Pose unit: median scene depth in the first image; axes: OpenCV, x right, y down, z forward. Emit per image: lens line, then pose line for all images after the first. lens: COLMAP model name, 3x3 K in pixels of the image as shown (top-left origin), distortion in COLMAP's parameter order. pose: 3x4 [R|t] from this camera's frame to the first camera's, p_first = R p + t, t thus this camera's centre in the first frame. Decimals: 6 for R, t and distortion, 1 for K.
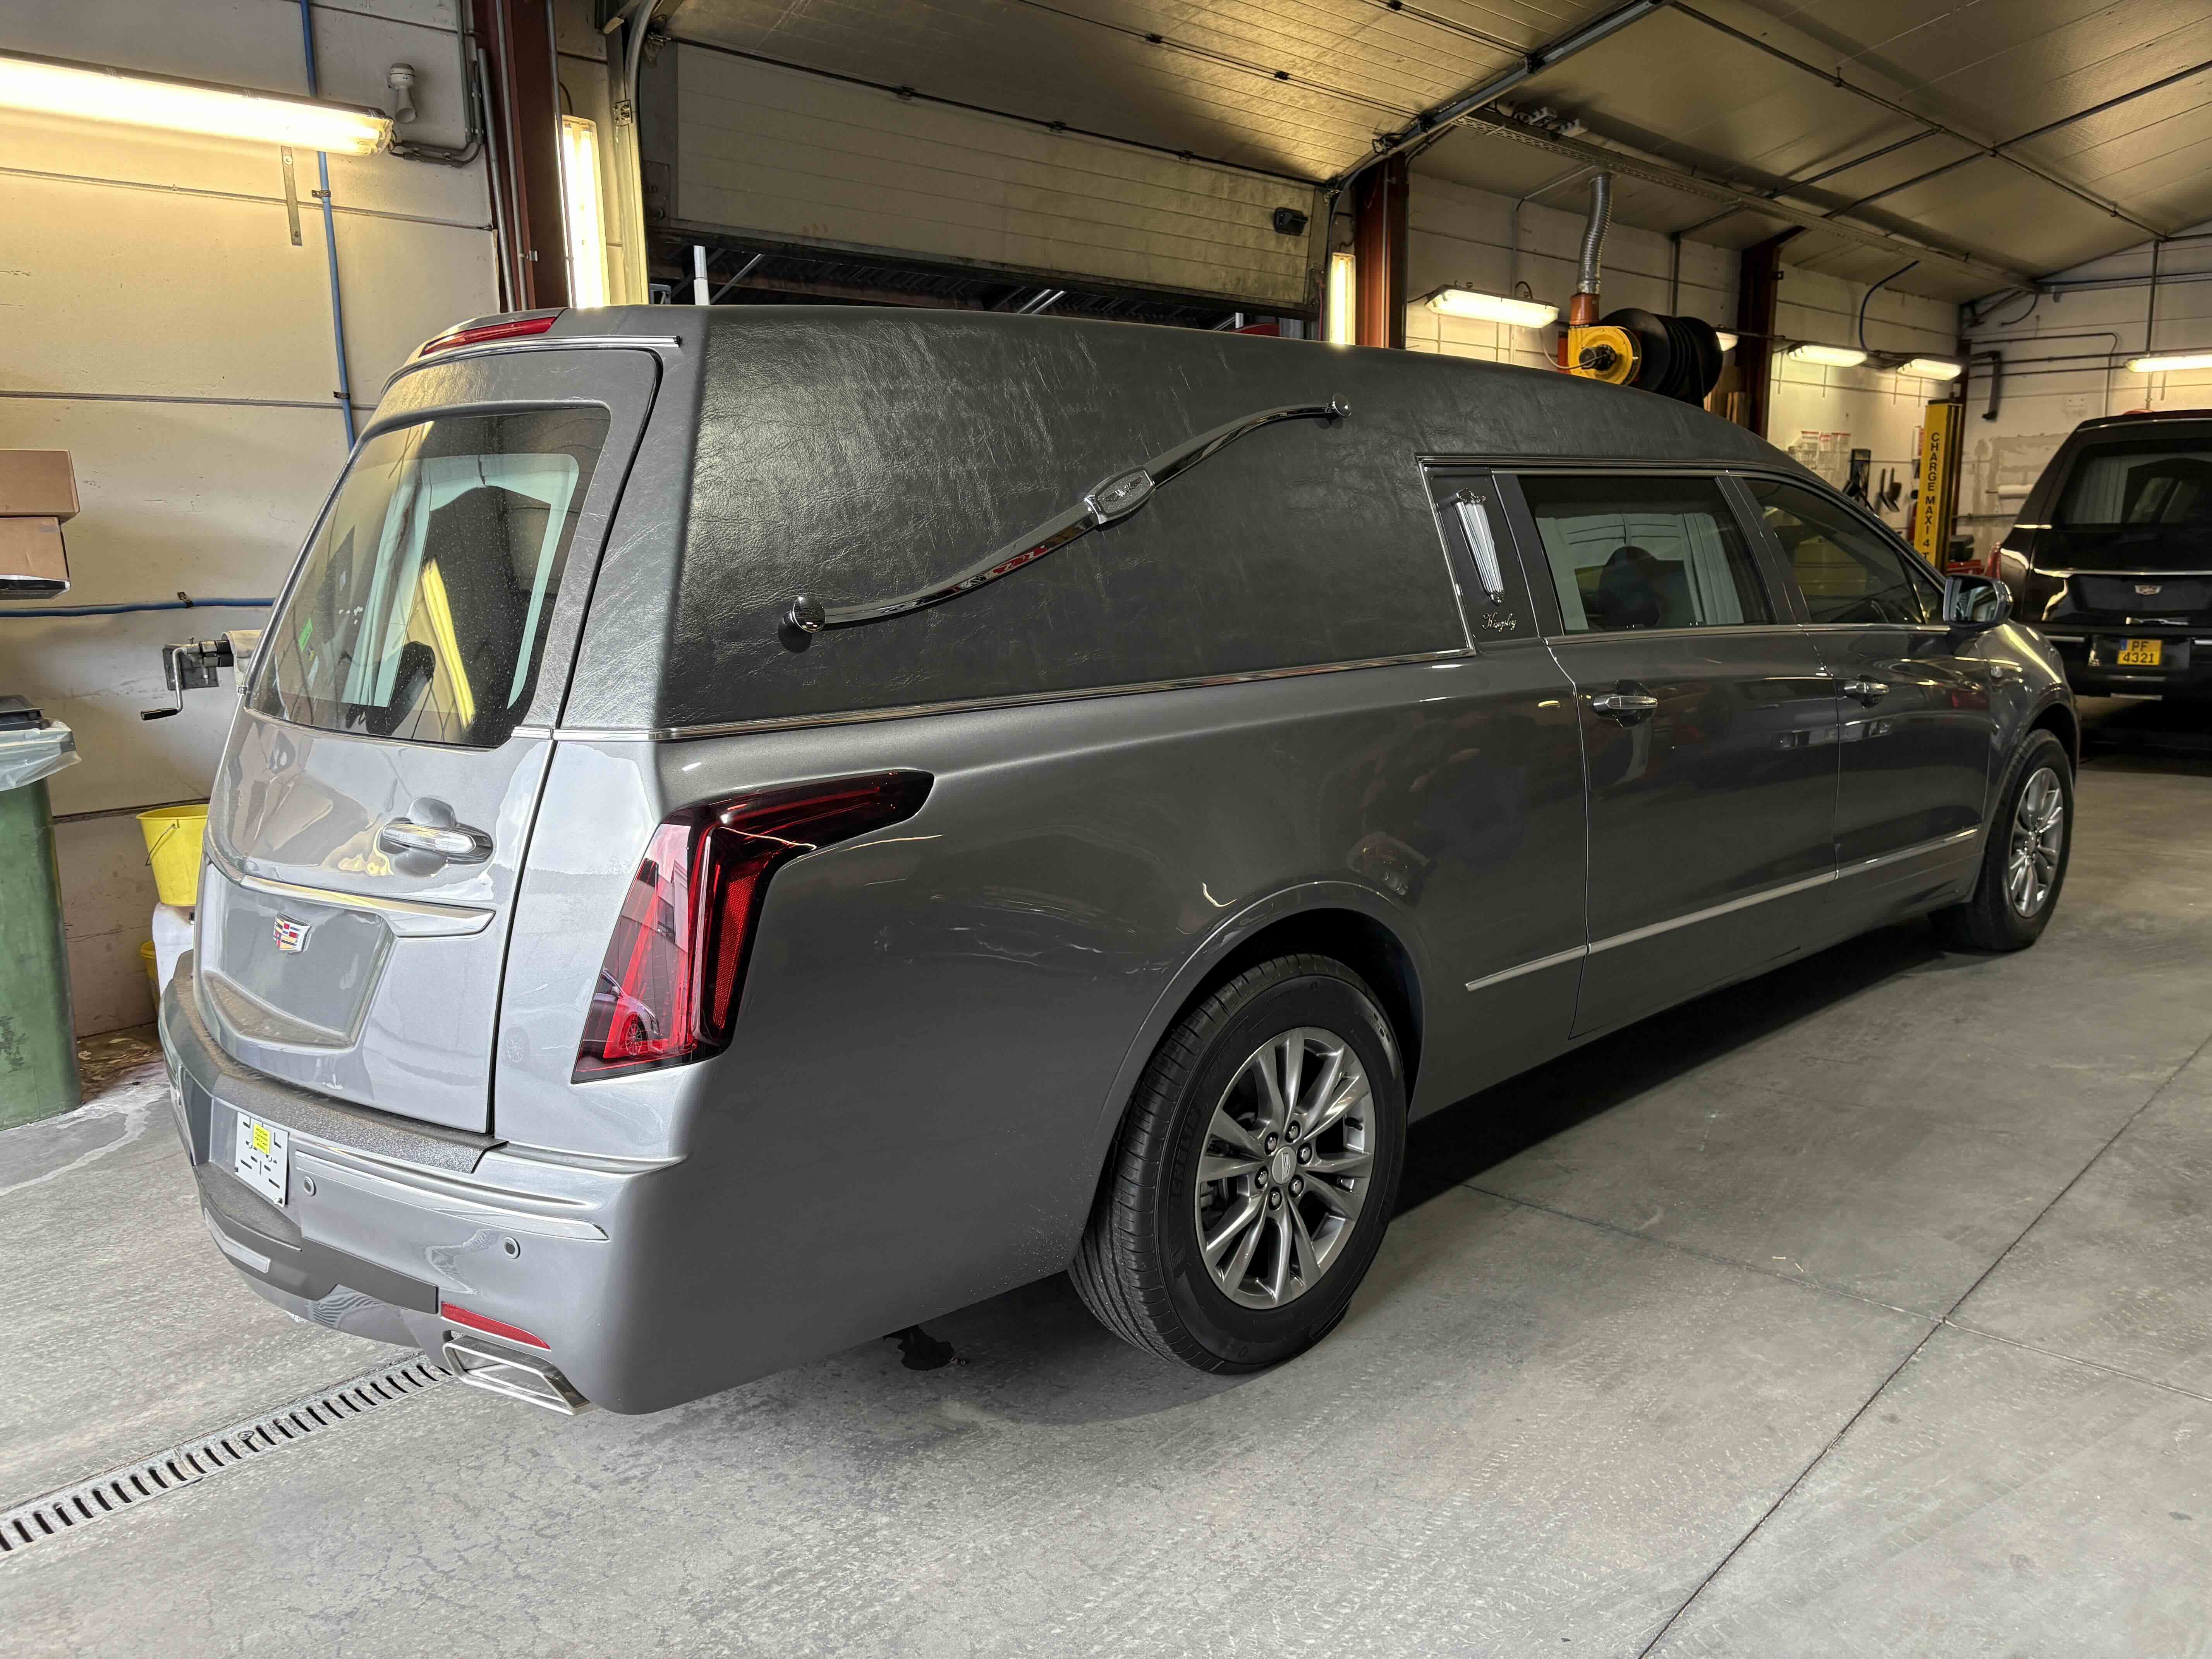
lens RADIAL K [[1665.6, 0, 1106.0], [0, 1665.6, 829.5], [0, 0, 1]] dist [-0.003282, 0.047879]
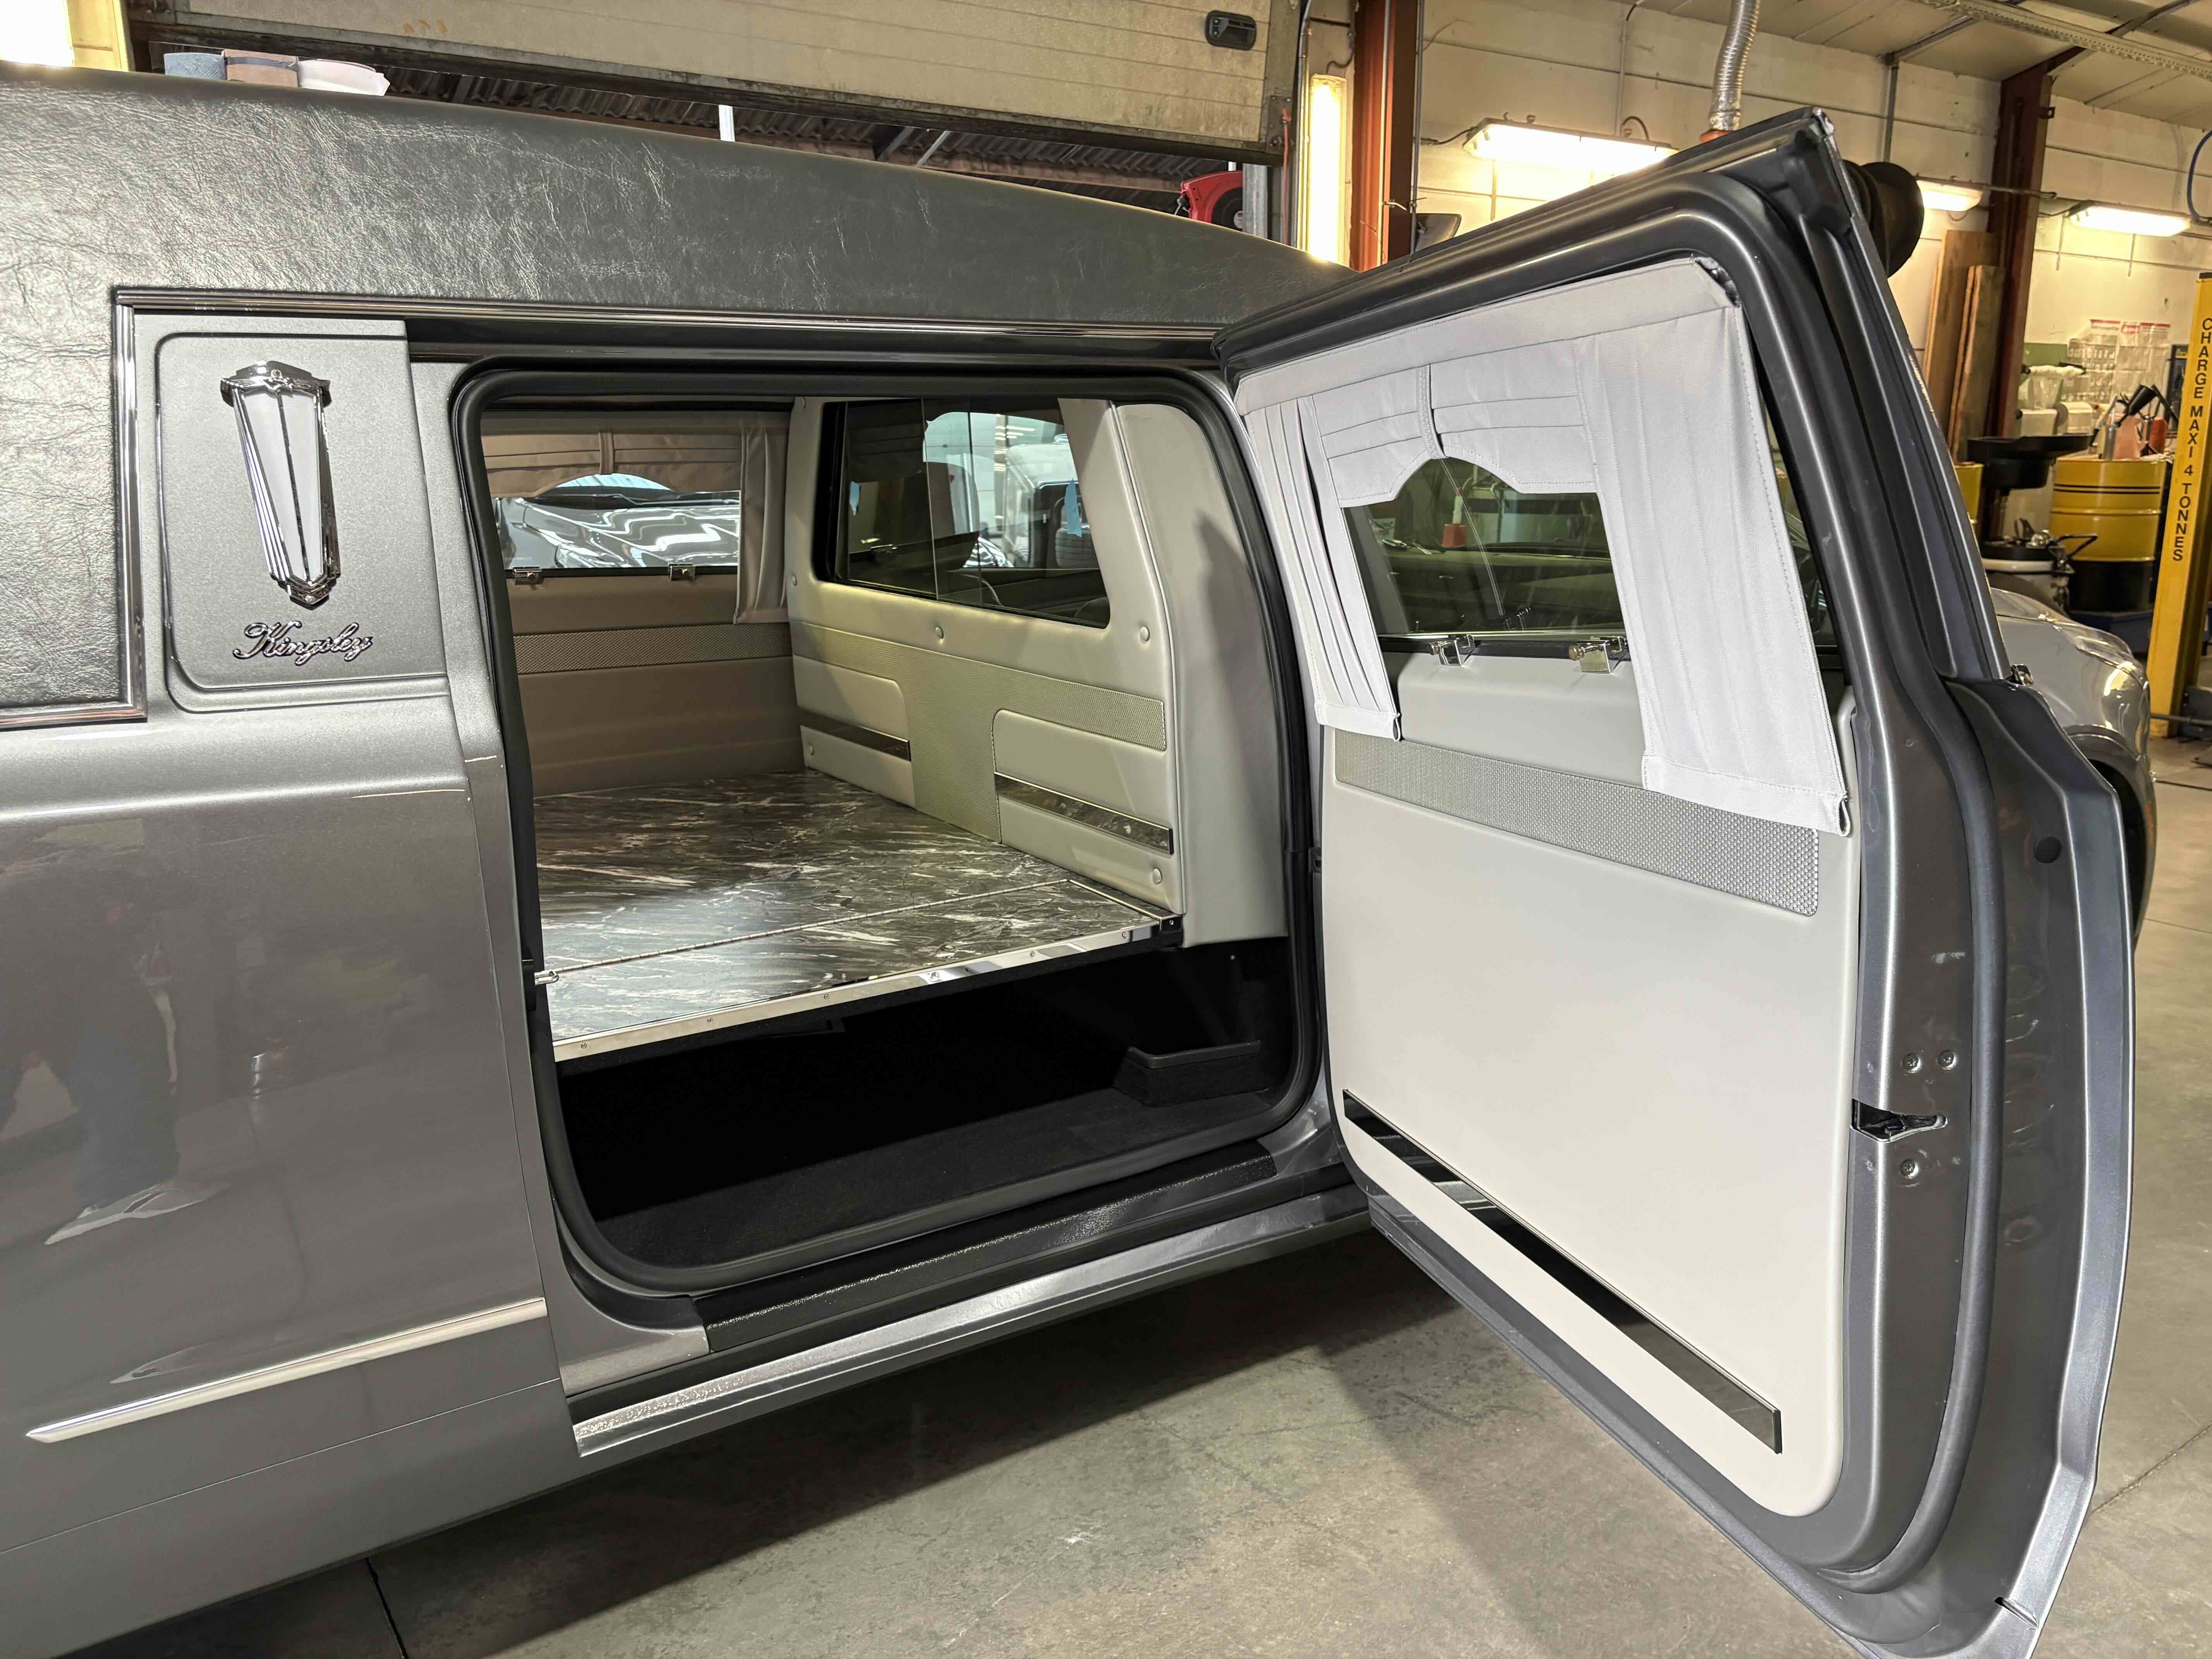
lens RADIAL K [[1668.6, 0, 1106.0], [0, 1668.6, 829.5], [0, 0, 1]] dist [0.081272, -0.102357]
pose [[0.981050, 0.056643, -0.185289, 0.174895], [-0.046837, 0.997282, 0.056882, -0.034813], [0.188007, -0.047126, 0.981036, 0.176008]]
